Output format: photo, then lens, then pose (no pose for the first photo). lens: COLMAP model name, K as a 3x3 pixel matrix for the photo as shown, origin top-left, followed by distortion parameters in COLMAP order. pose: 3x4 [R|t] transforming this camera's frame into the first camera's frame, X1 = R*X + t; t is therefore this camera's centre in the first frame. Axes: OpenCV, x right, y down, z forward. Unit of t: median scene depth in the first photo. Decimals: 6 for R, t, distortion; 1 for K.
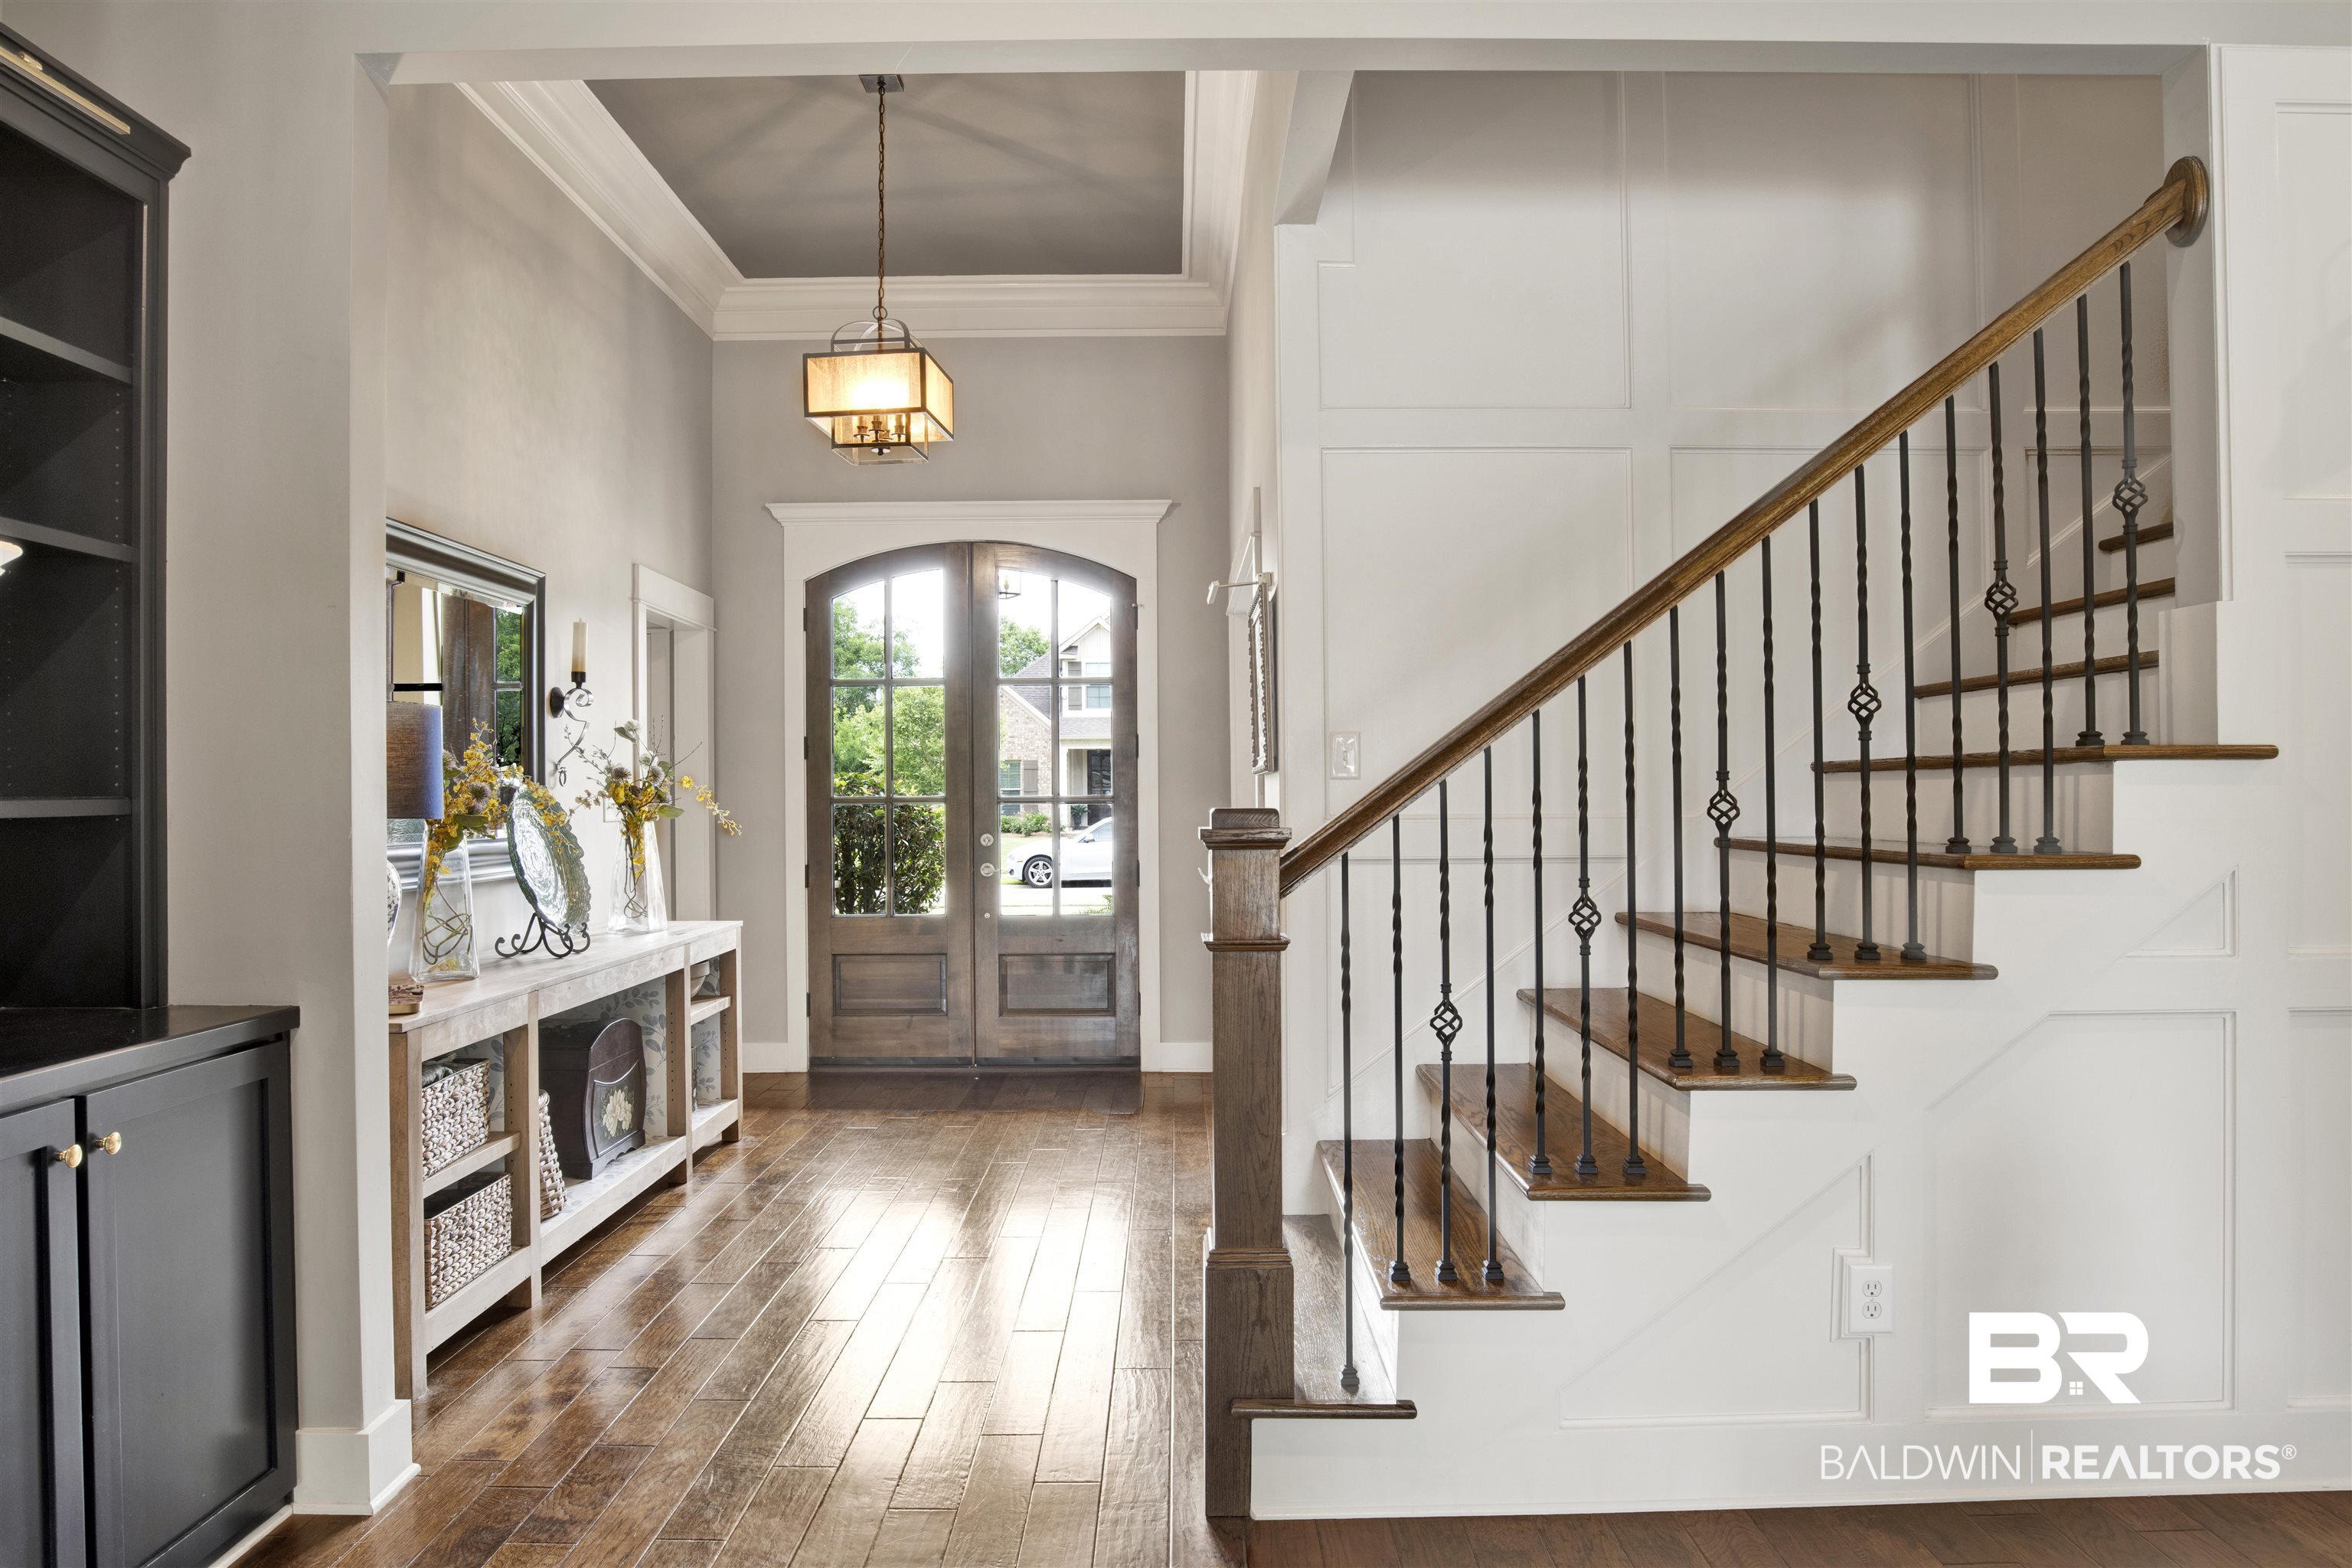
lens RADIAL K [[1529.2, 0, 1179.8], [0, 1529.2, 797.4], [0, 0, 1]] dist [-0.018177, -0.001181]
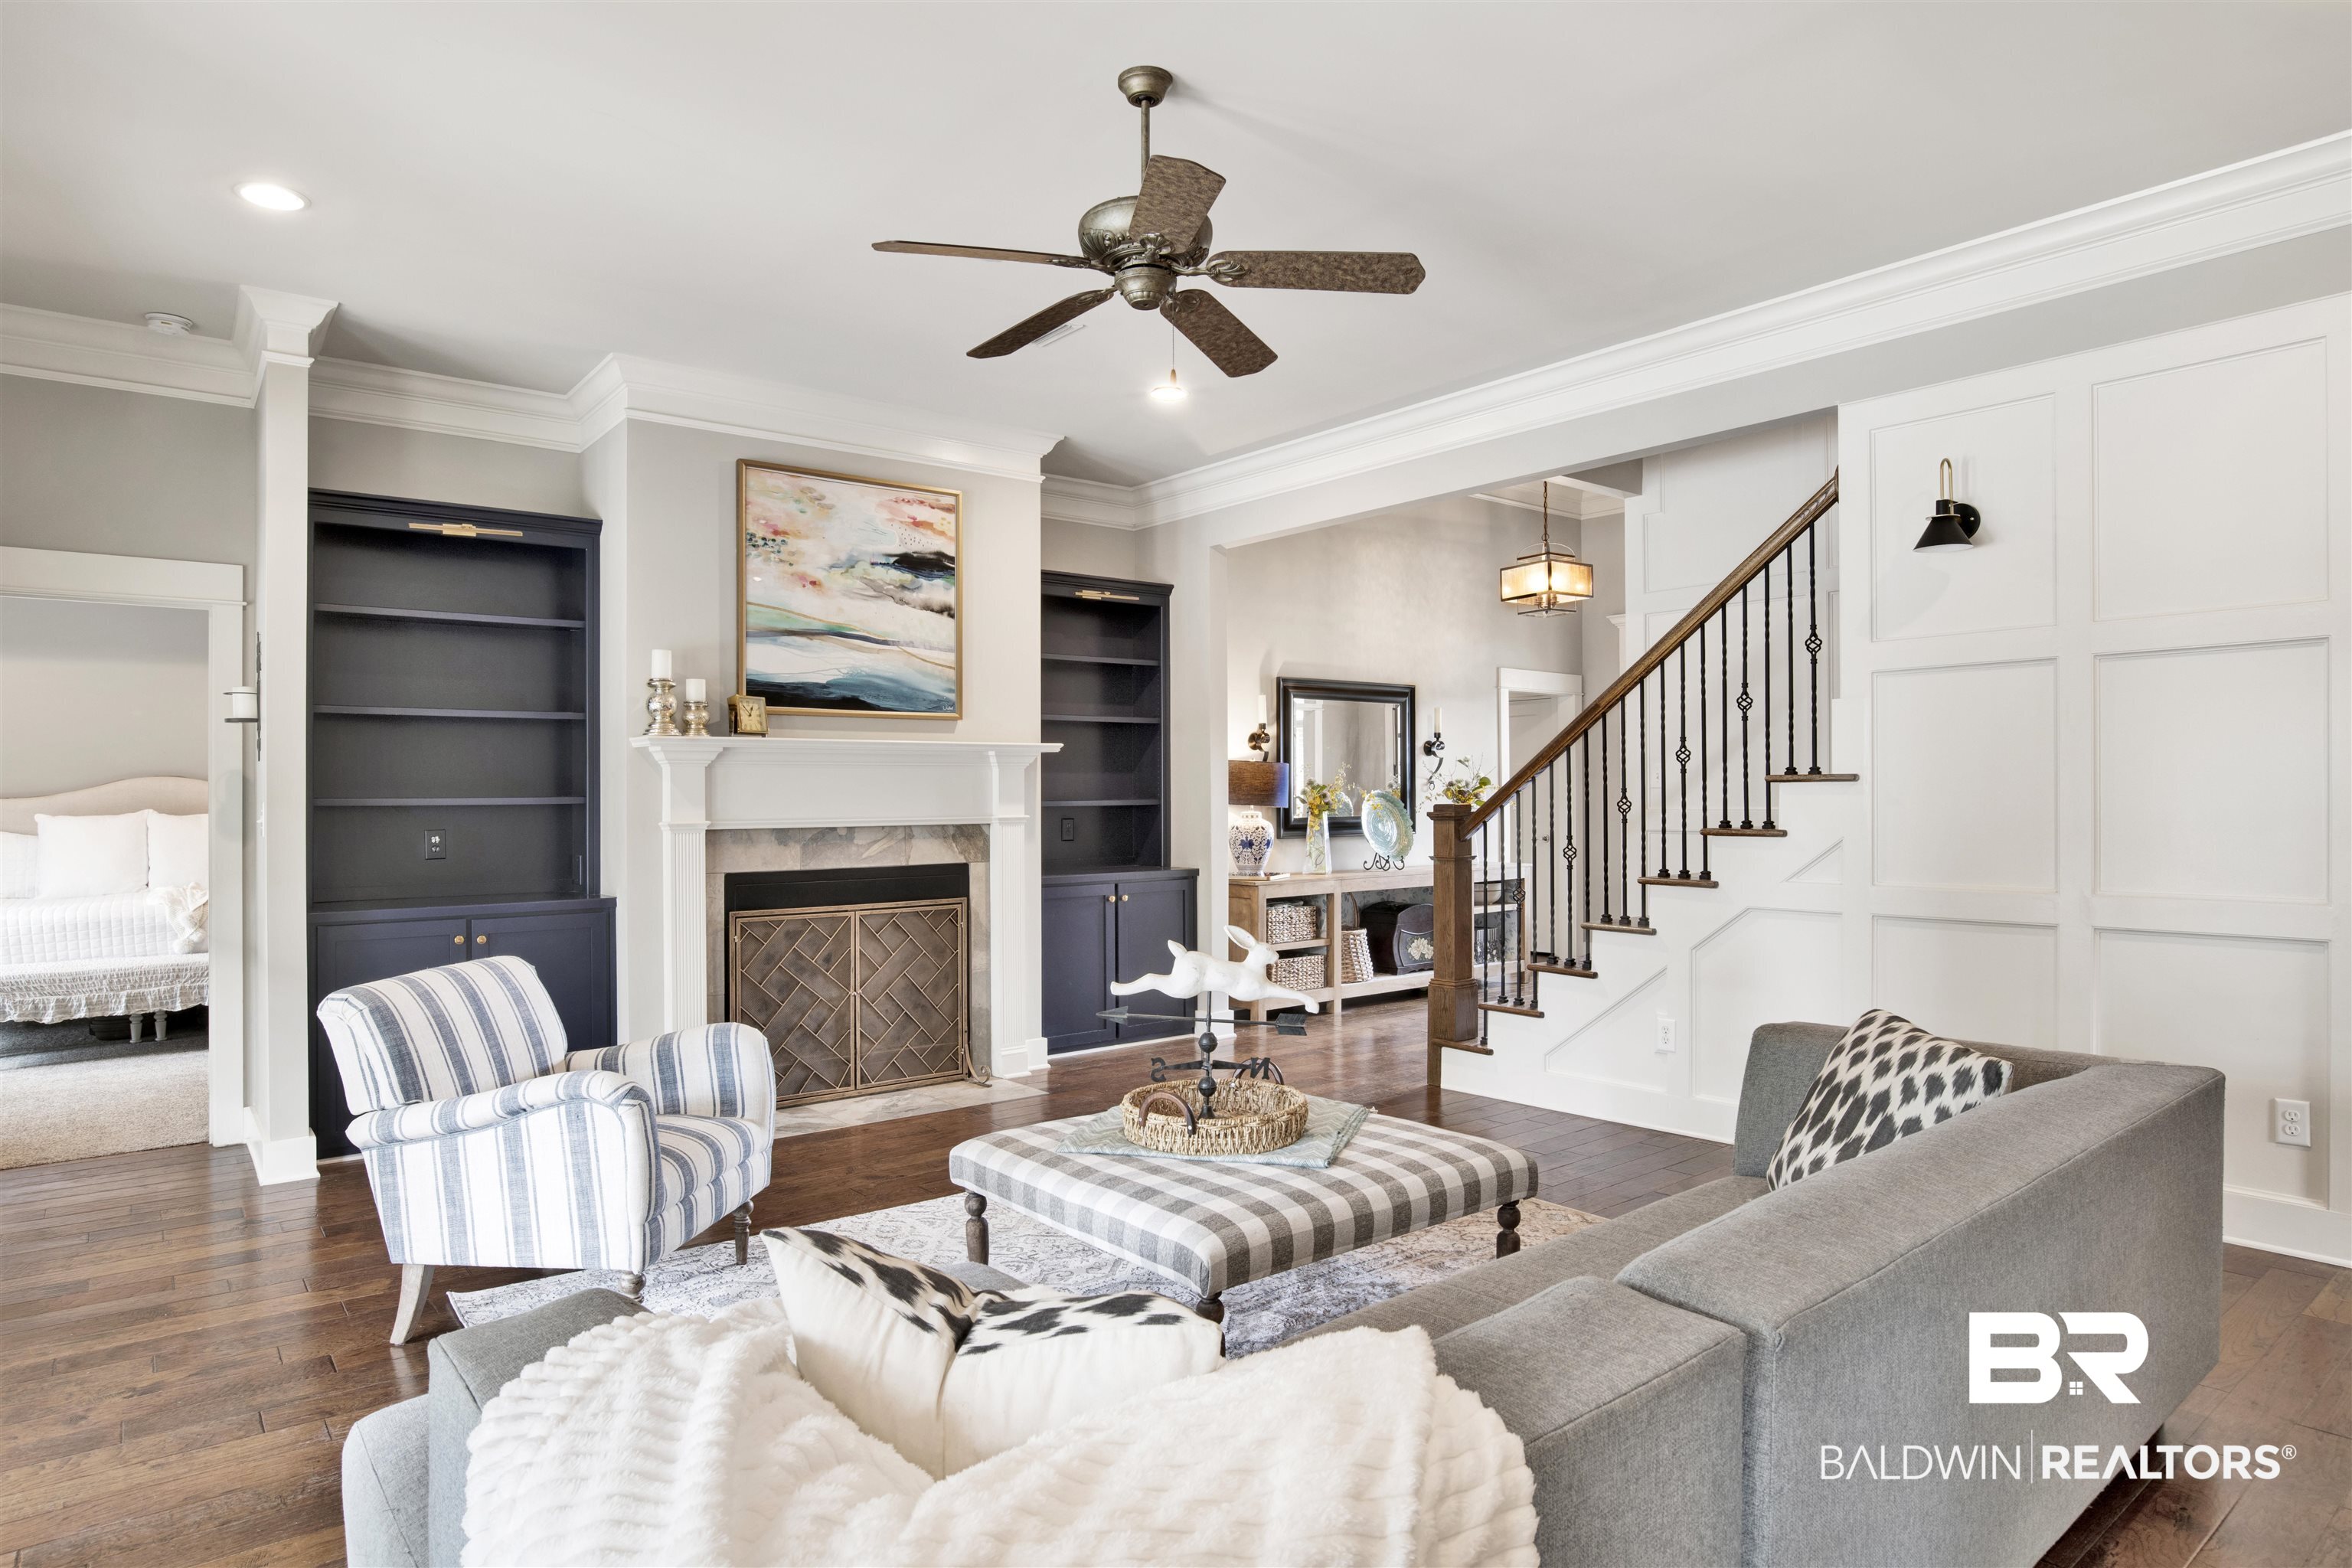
lens RADIAL K [[1333.5, 0, 1176.0], [0, 1333.5, 784.0], [0, 0, 1]] dist [-0.043800, 0.002477]
pose [[0.630554, -0.005770, -0.776124, 1.419893], [0.002814, 0.999983, -0.005149, -0.015354], [0.776140, 0.001063, 0.630559, -0.687160]]
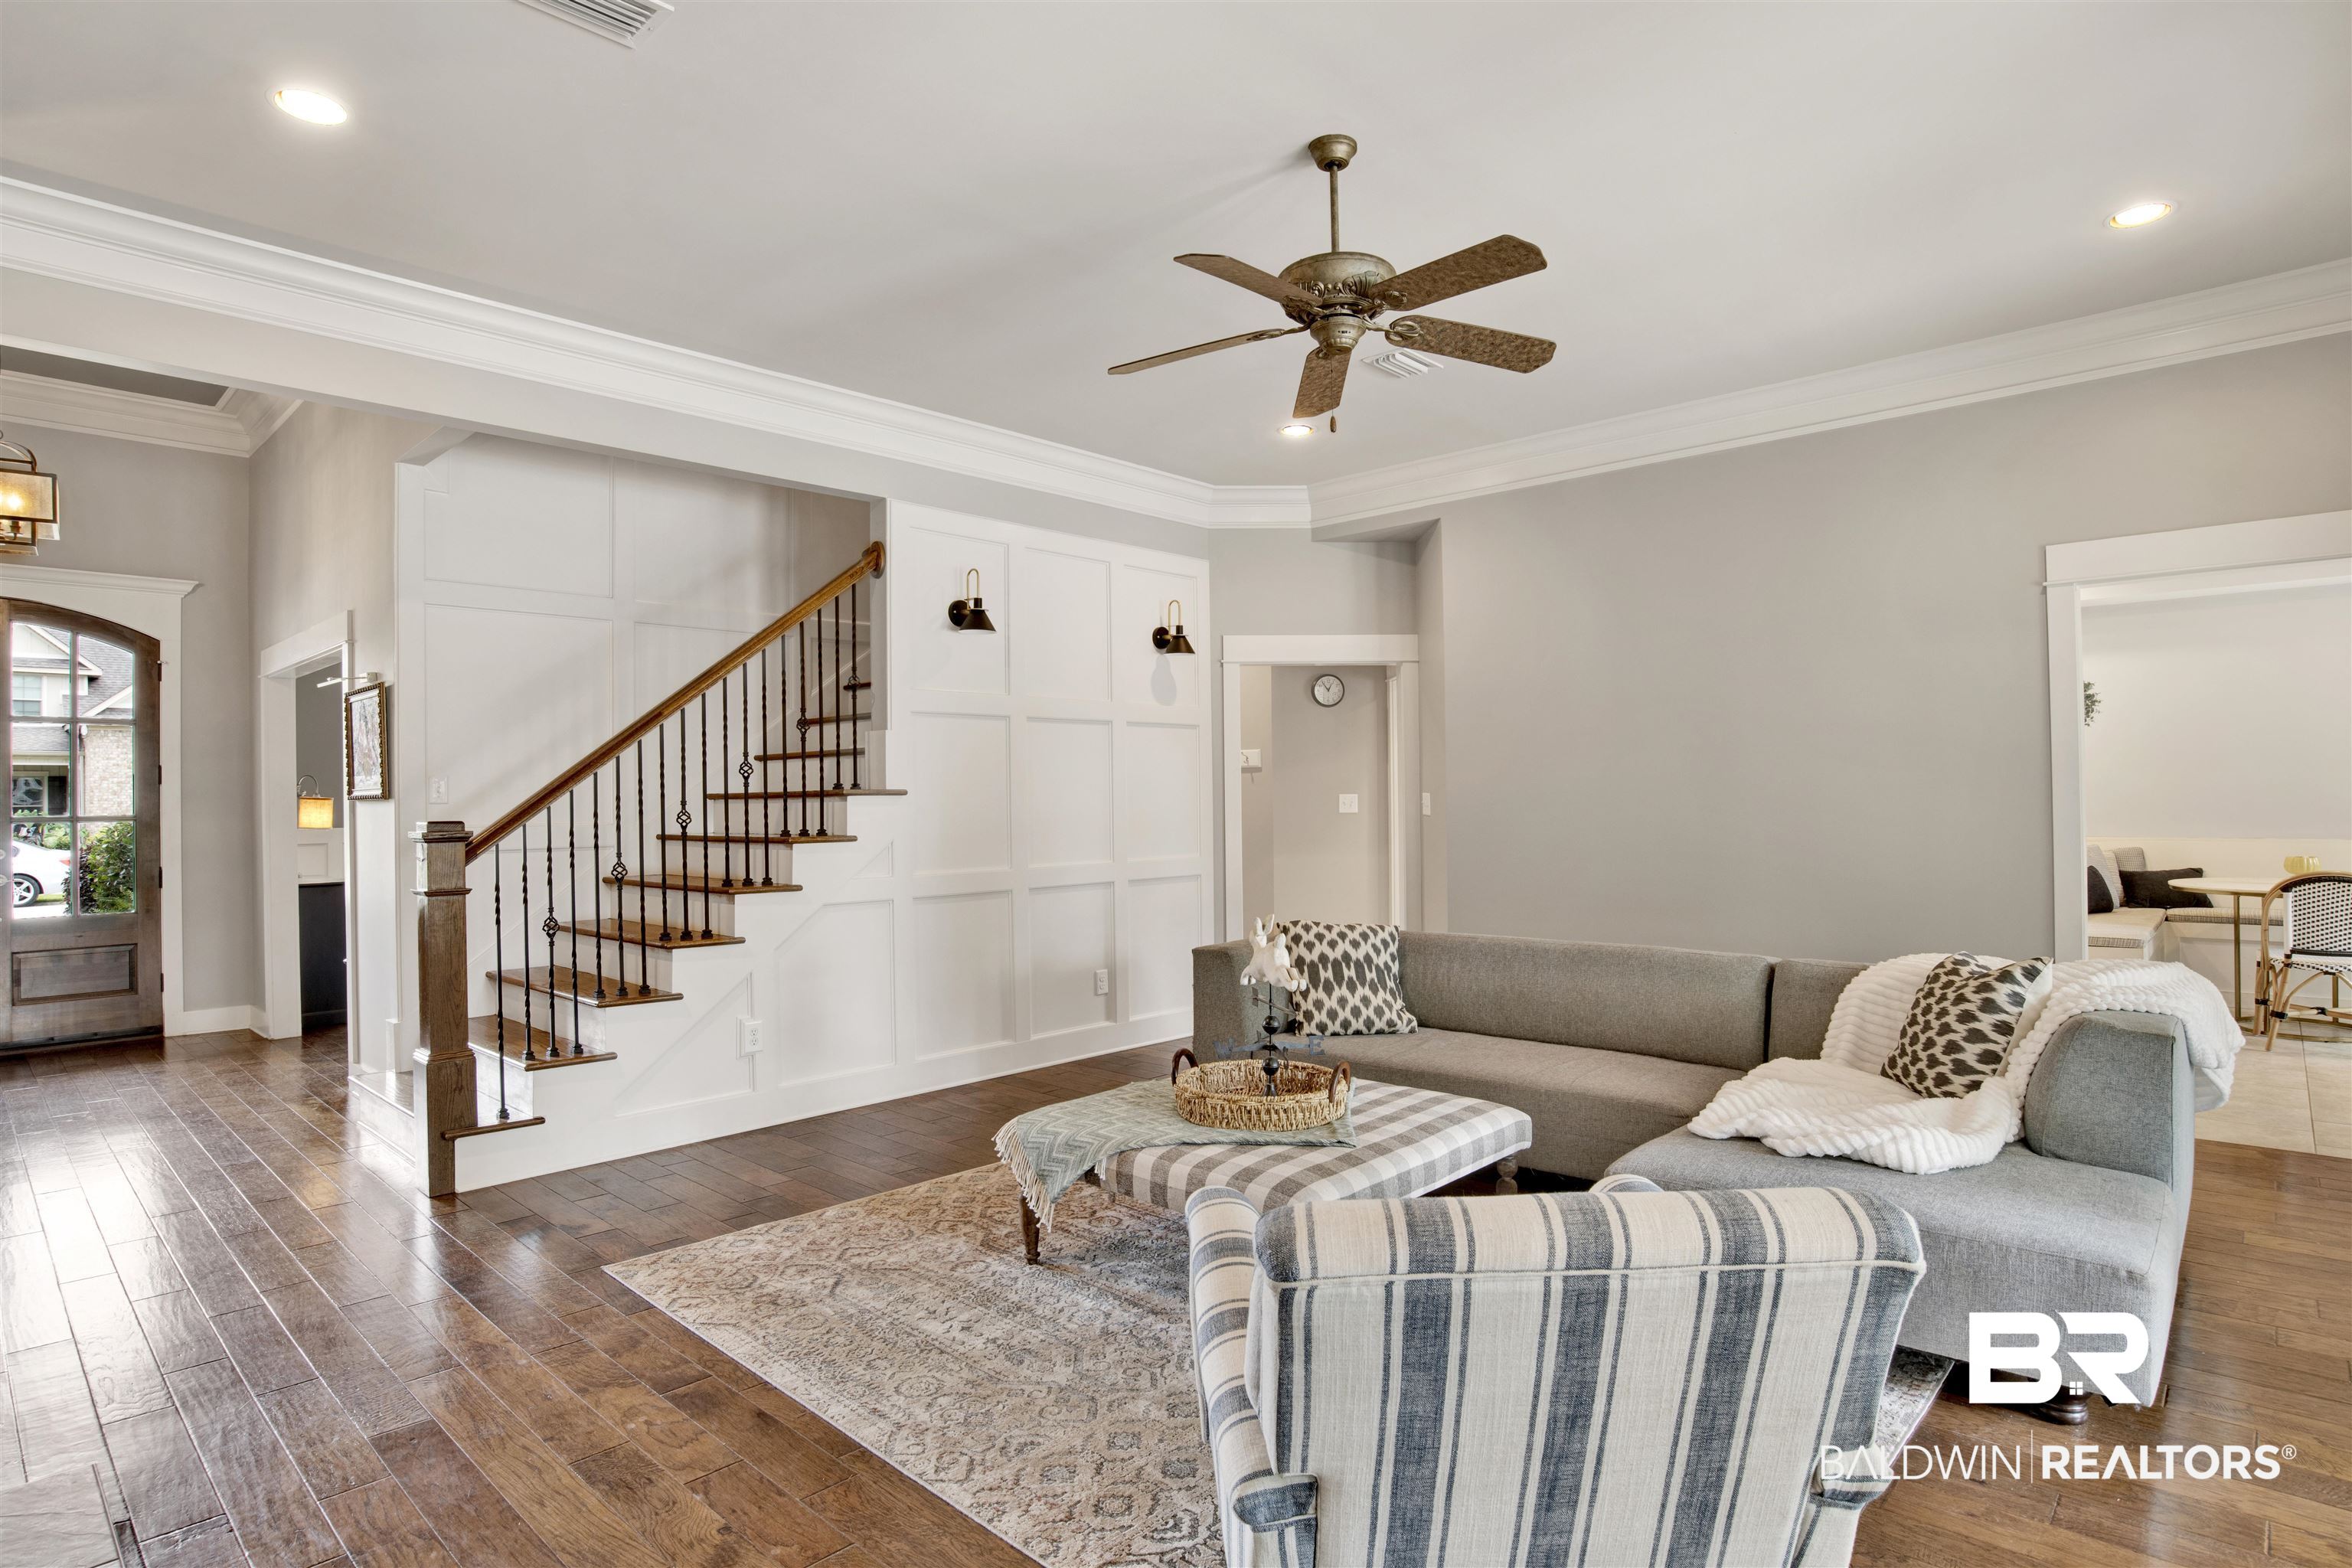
lens RADIAL K [[1228.4, 0, 1175.9], [0, 1228.4, 800.3], [0, 0, 1]] dist [-0.001642, -0.042520]
pose [[0.689790, -0.003326, 0.724002, -0.409538], [0.008031, 0.999963, -0.003057, -0.007341], [-0.723965, 0.007924, 0.689791, -0.677876]]
